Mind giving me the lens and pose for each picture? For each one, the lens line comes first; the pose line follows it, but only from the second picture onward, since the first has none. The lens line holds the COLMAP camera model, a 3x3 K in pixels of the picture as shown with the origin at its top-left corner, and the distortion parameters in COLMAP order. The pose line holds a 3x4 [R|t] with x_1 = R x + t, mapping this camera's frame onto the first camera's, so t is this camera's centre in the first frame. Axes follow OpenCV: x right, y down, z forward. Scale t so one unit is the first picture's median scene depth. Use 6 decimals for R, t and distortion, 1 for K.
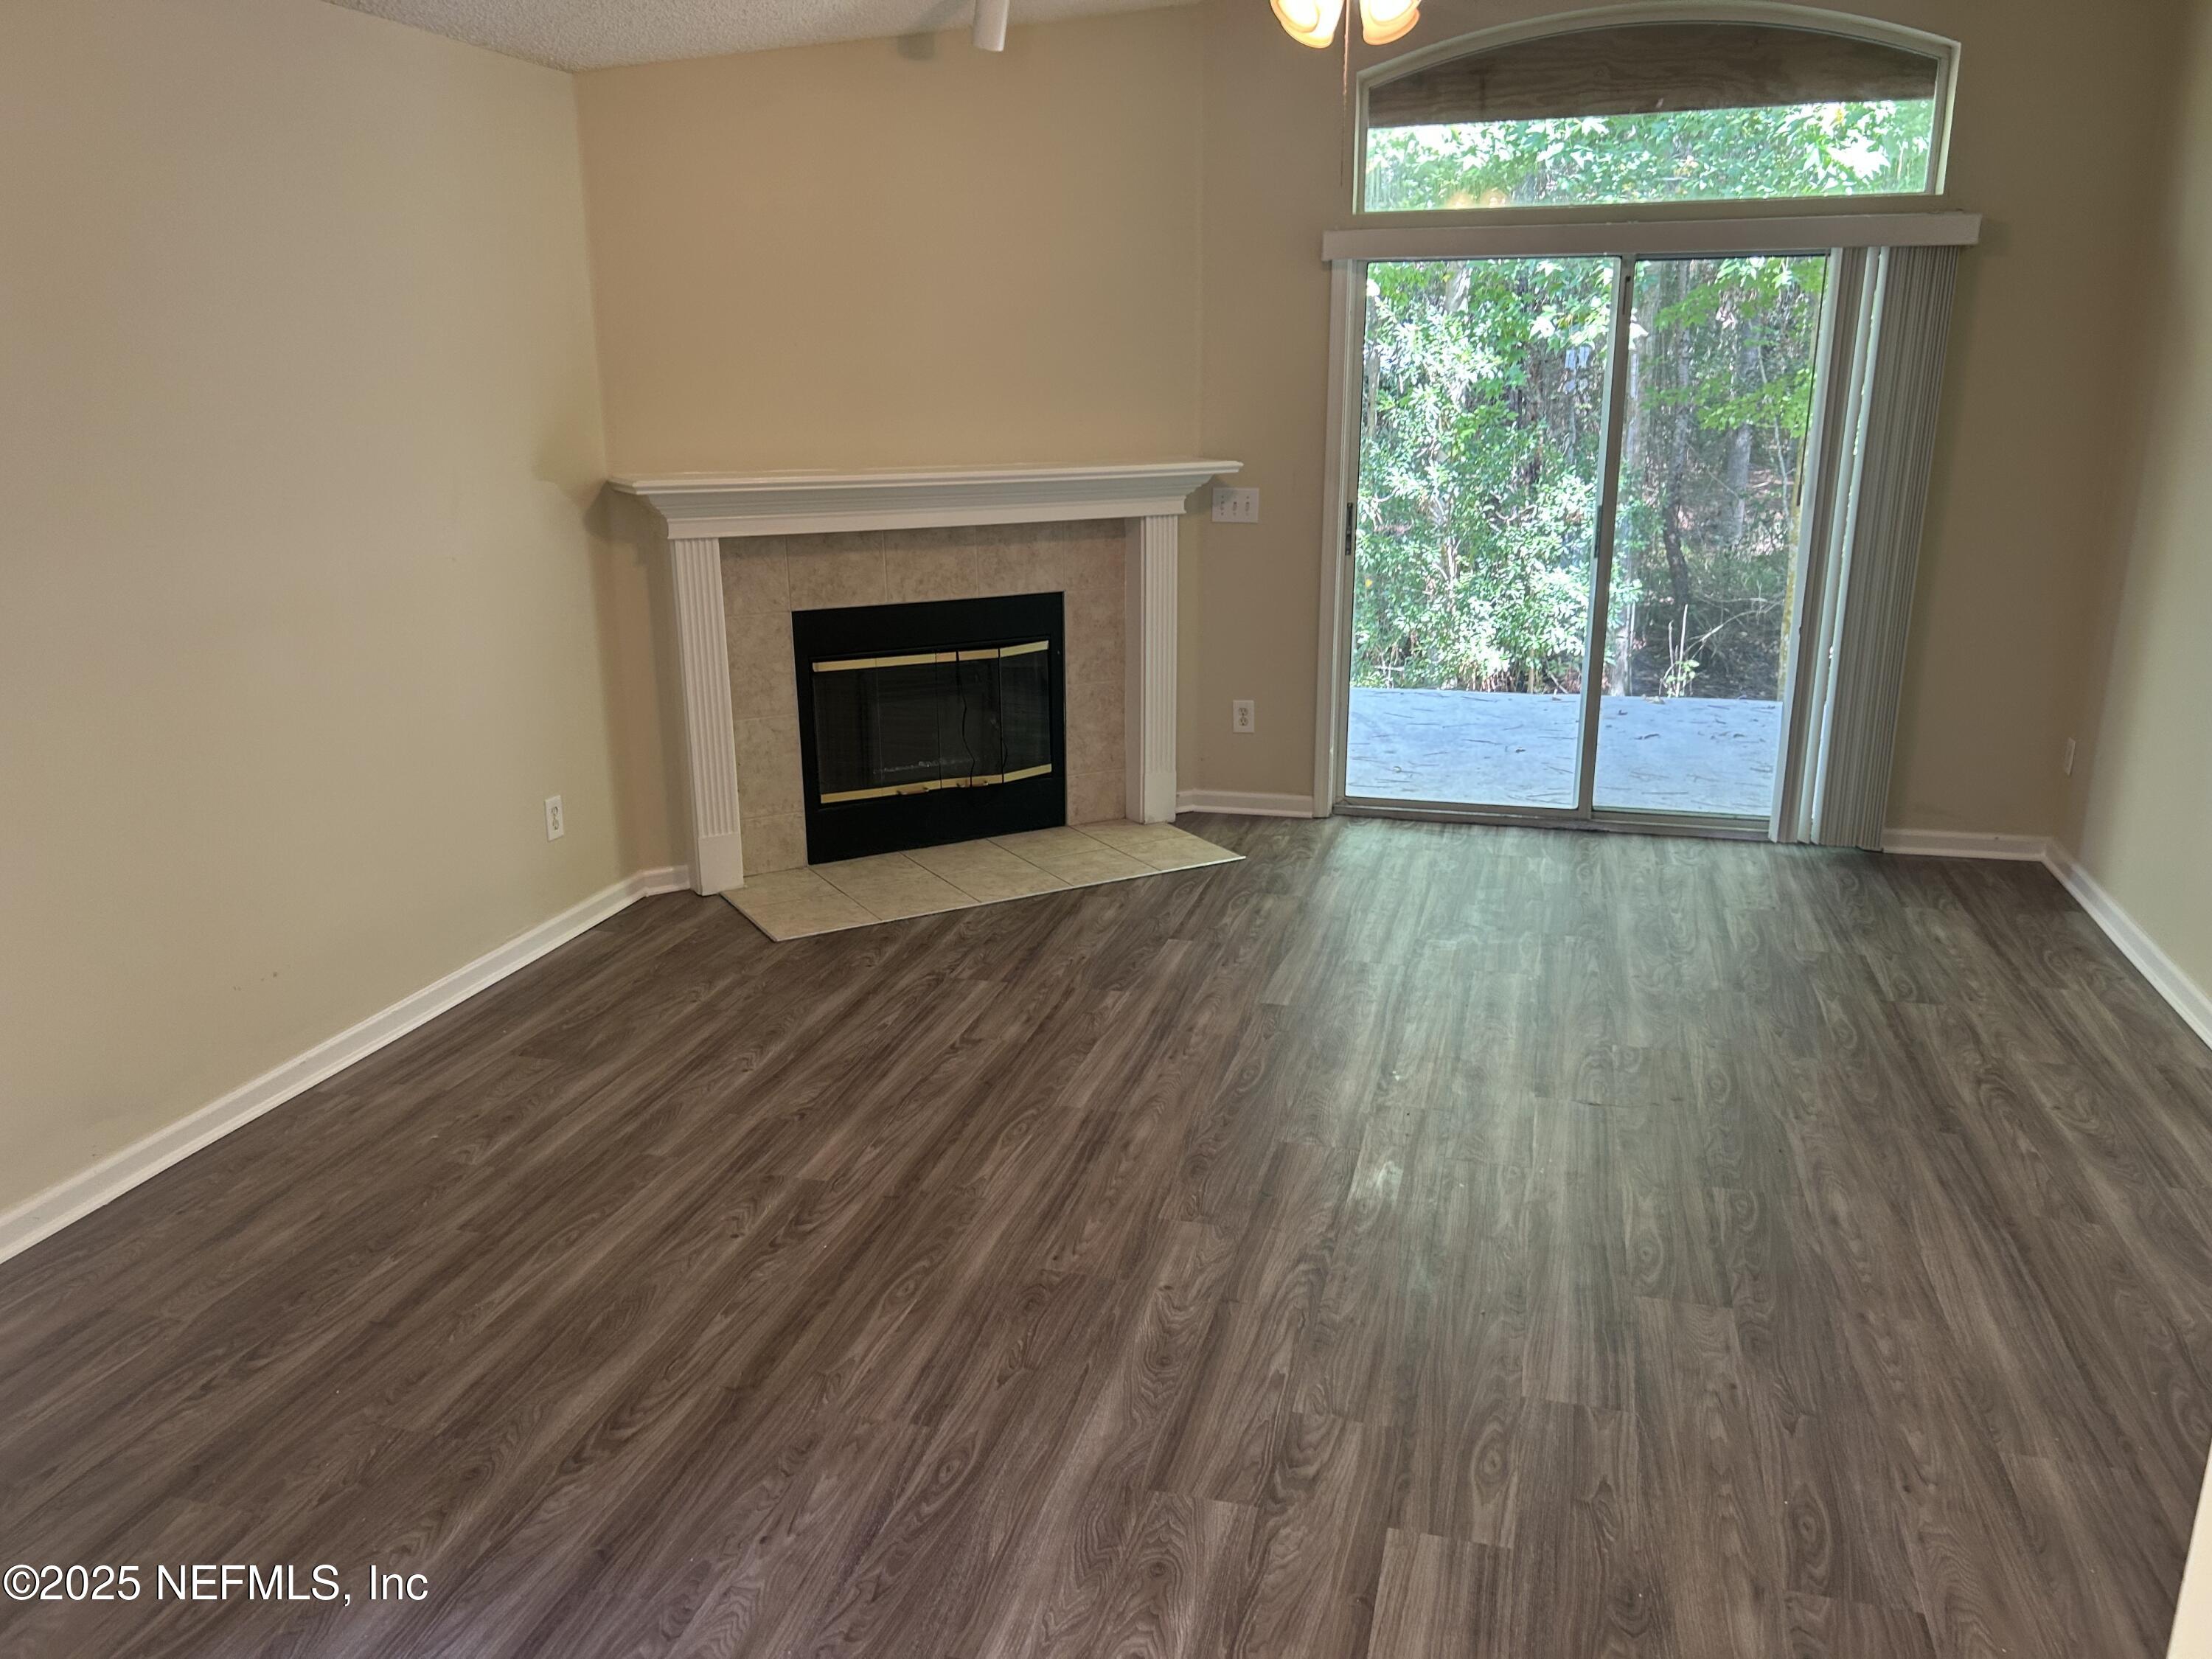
lens RADIAL K [[1672.8, 0, 1098.8], [0, 1672.8, 836.9], [0, 0, 1]] dist [0.046199, -0.064820]
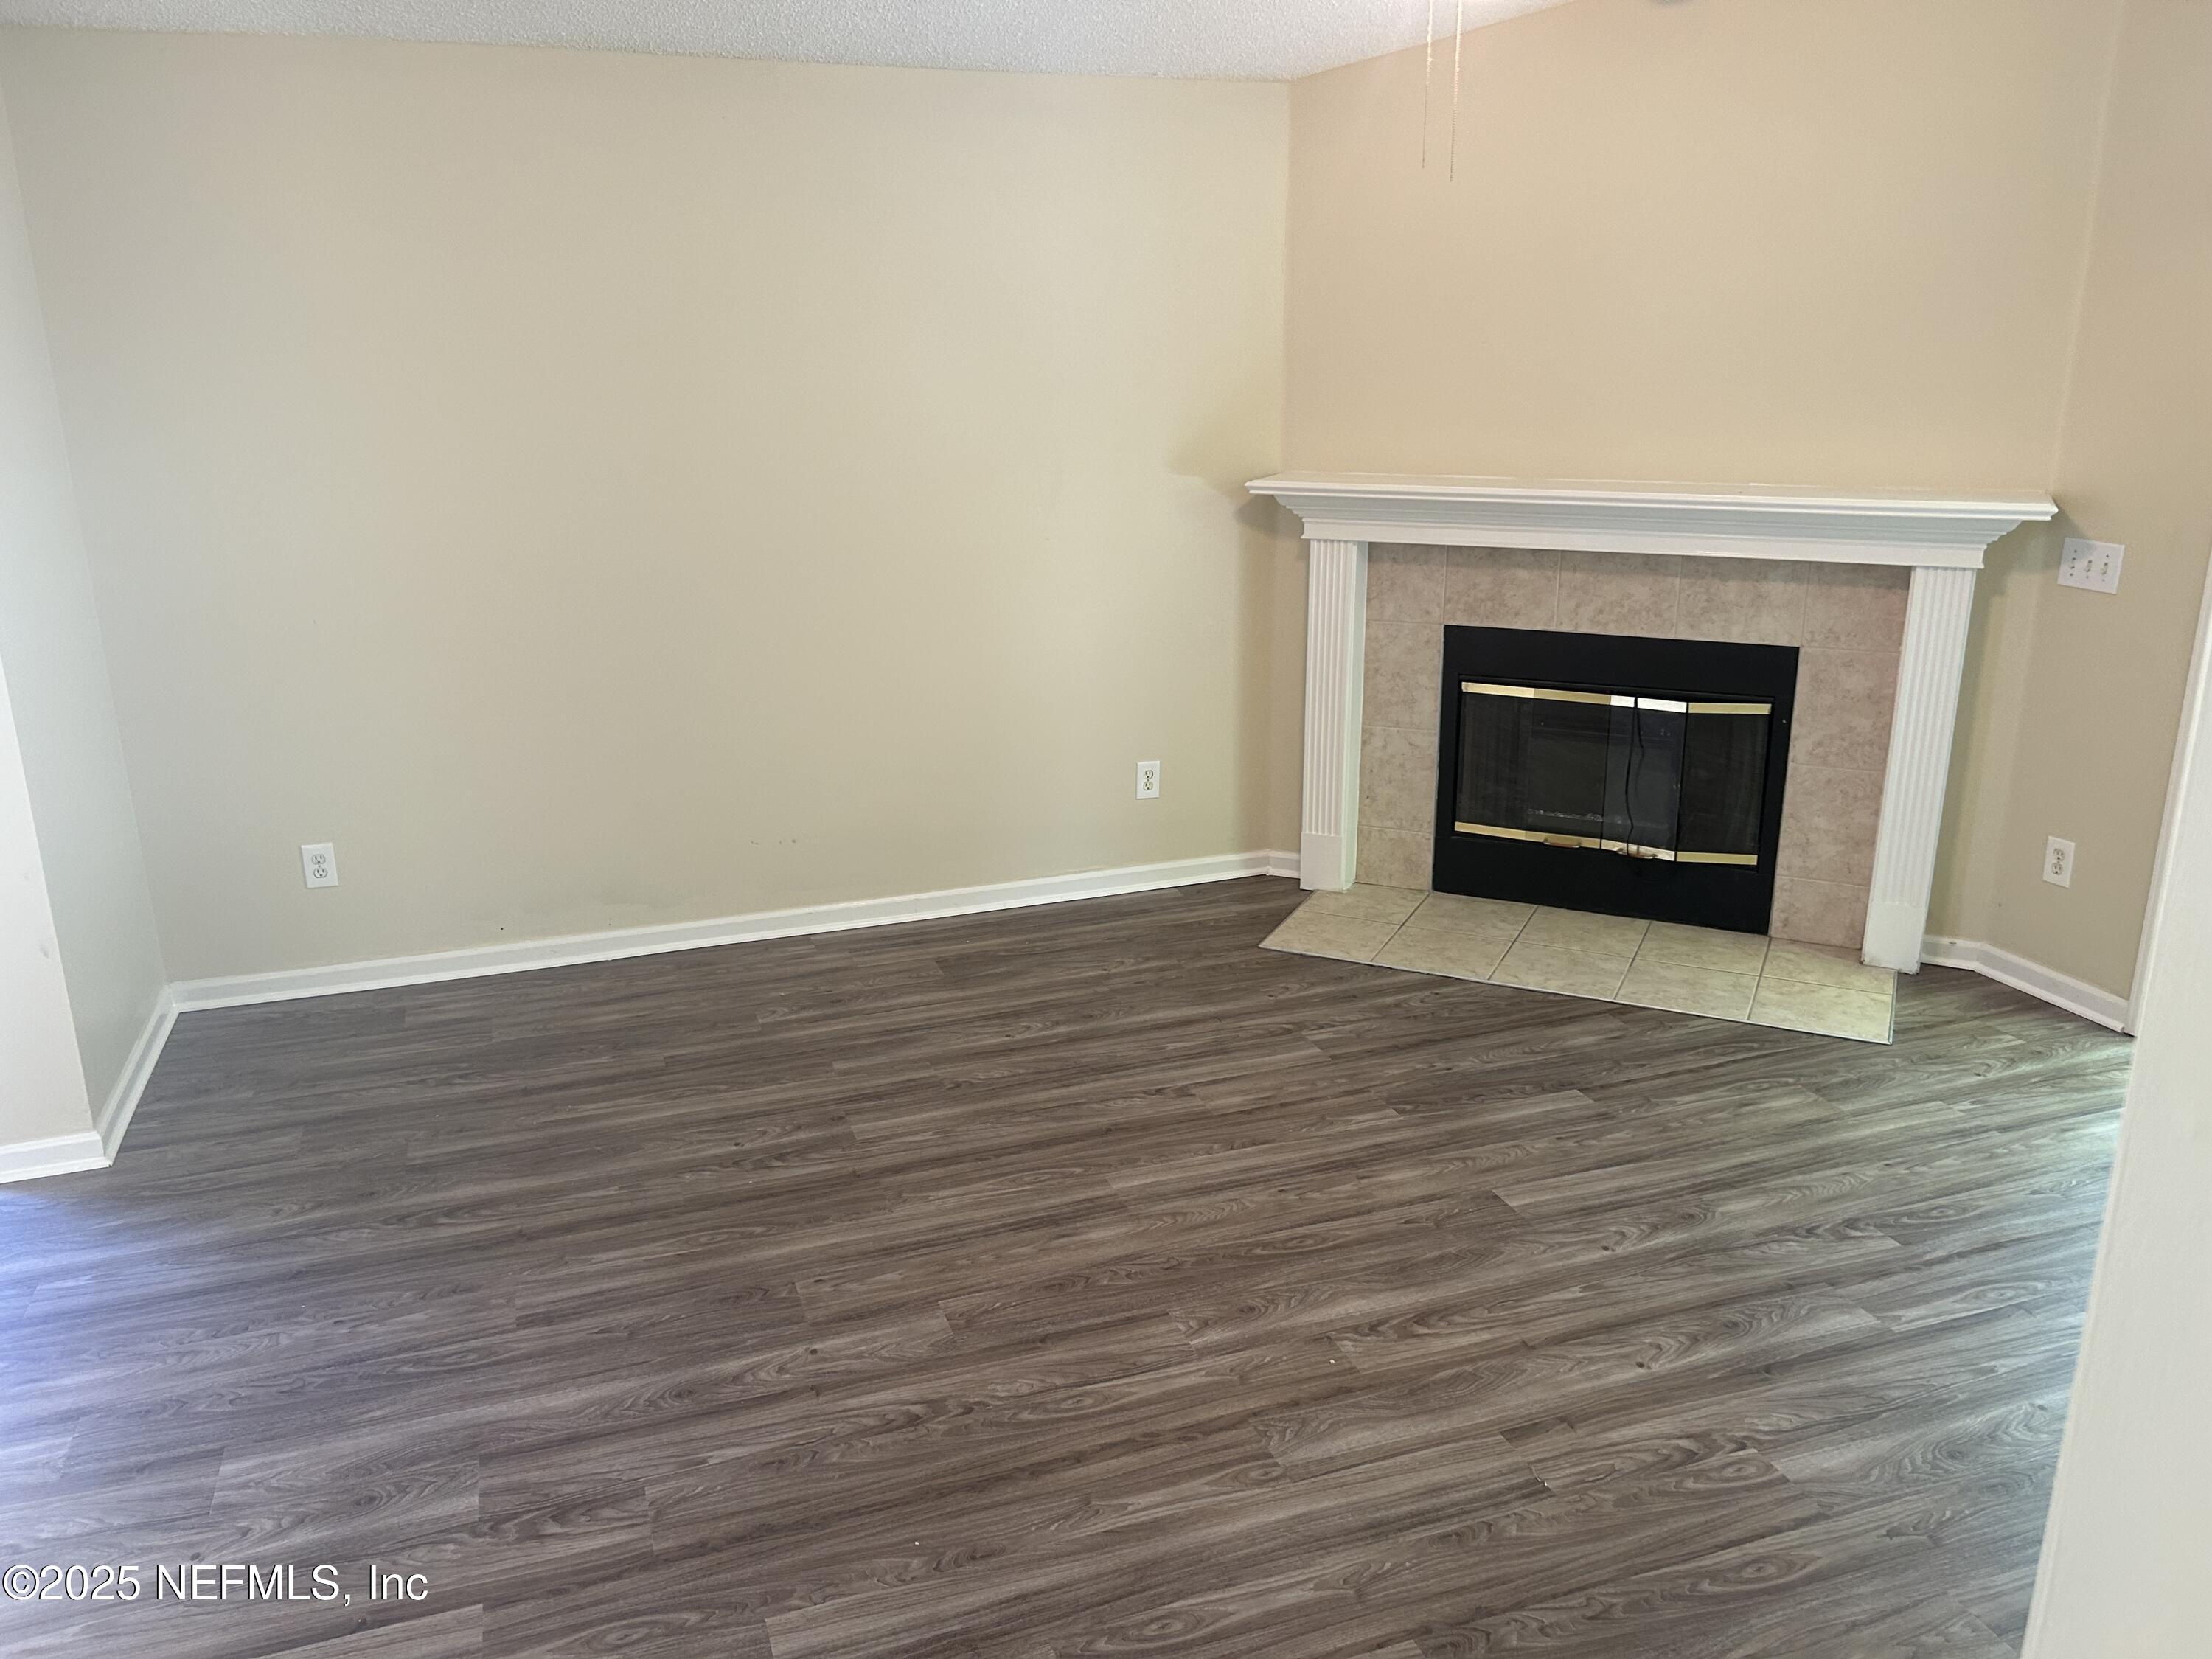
lens RADIAL K [[1665.6, 0, 1059.1], [0, 1665.6, 800.6], [0, 0, 1]] dist [0.140540, -0.285995]
pose [[0.559617, 0.226847, -0.797101, 0.493360], [-0.209729, 0.969266, 0.128600, -0.119994], [0.801775, 0.095208, 0.589993, 0.291531]]
